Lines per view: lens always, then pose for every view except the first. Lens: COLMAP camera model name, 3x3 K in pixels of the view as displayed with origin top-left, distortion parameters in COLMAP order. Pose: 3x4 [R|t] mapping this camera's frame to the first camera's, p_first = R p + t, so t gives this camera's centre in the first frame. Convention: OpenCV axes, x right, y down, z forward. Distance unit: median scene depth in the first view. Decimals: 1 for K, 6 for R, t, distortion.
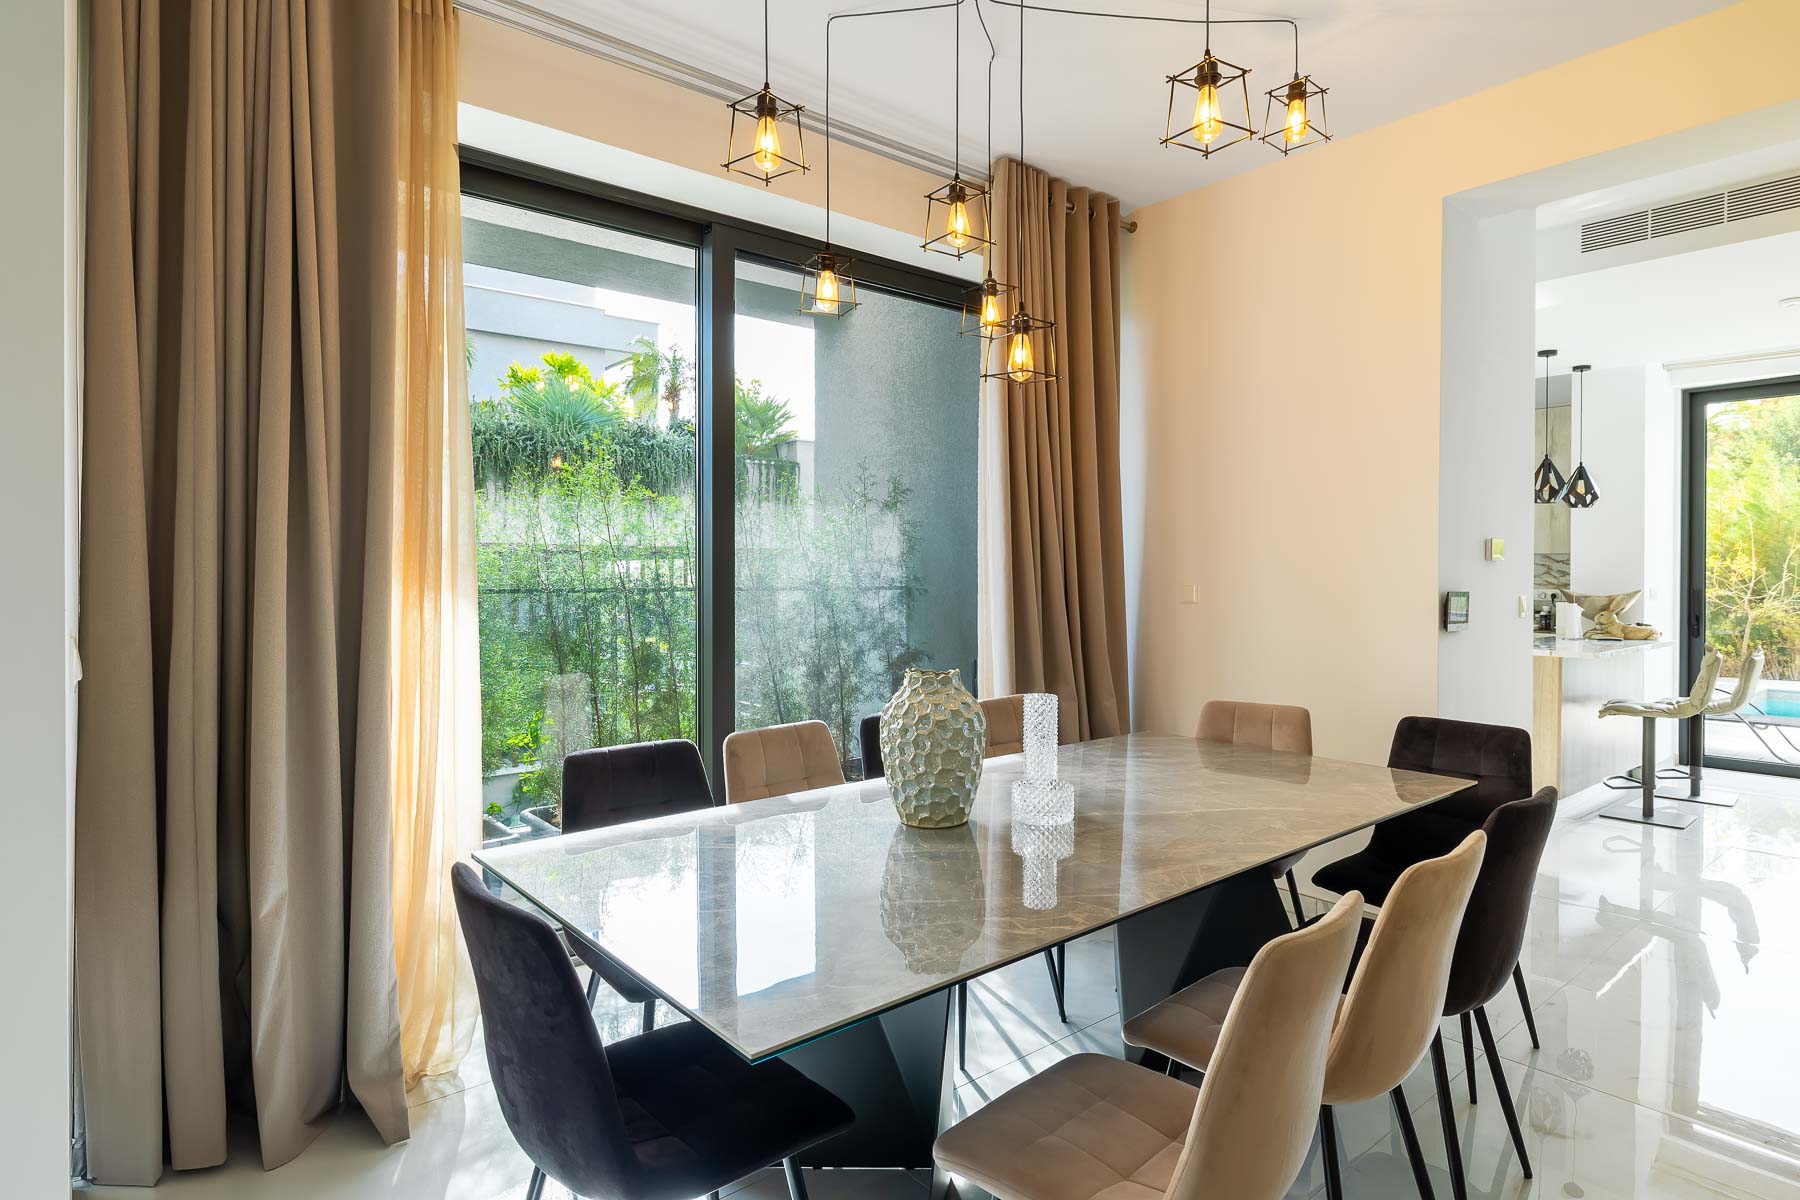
lens RADIAL K [[961.0, 0, 897.6], [0, 961.0, 611.6], [0, 0, 1]] dist [-0.004477, -0.001720]
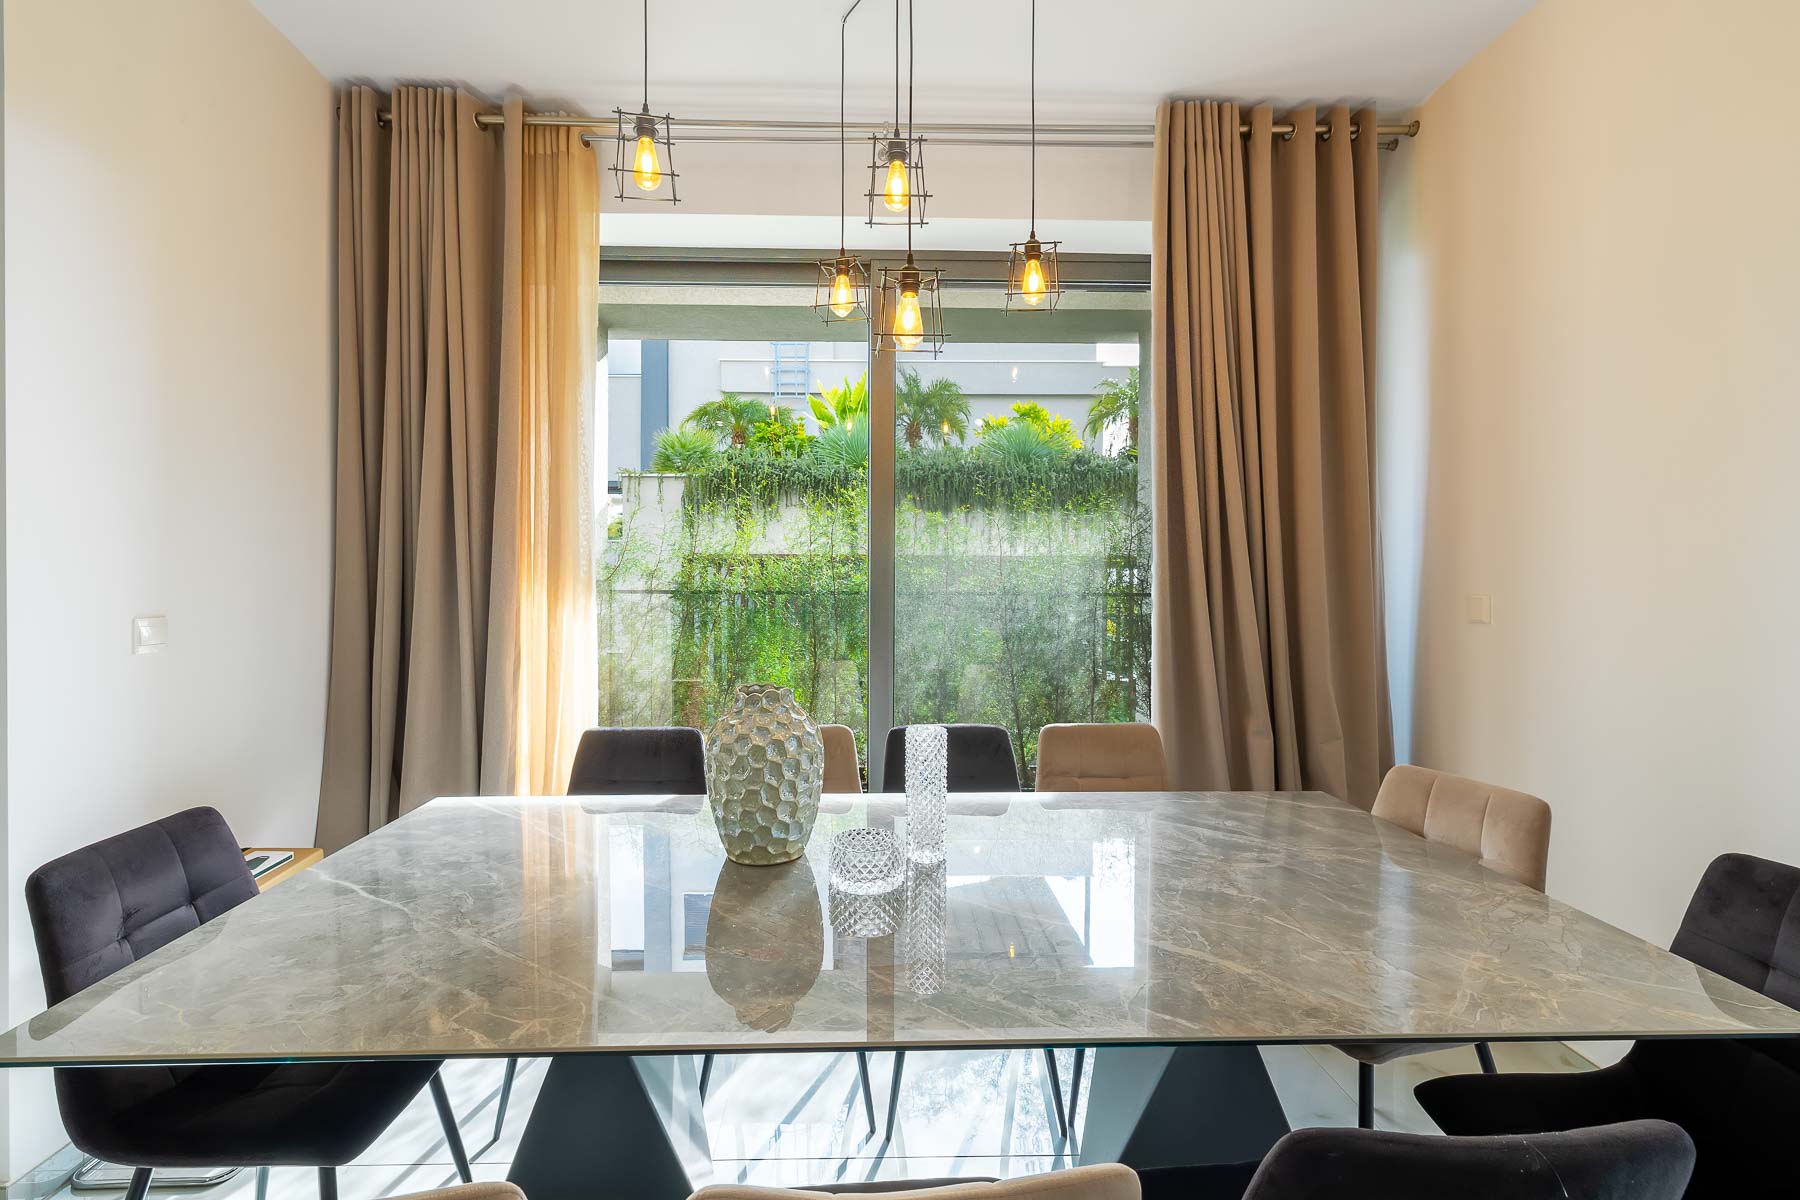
lens RADIAL K [[768.4, 0, 899.1], [0, 768.4, 598.7], [0, 0, 1]] dist [0.000133, -0.001418]
pose [[0.783312, 0.018752, -0.621346, 0.403920], [-0.028921, 0.999562, -0.006294, -0.013684], [0.620956, 0.022900, 0.783511, 0.357096]]
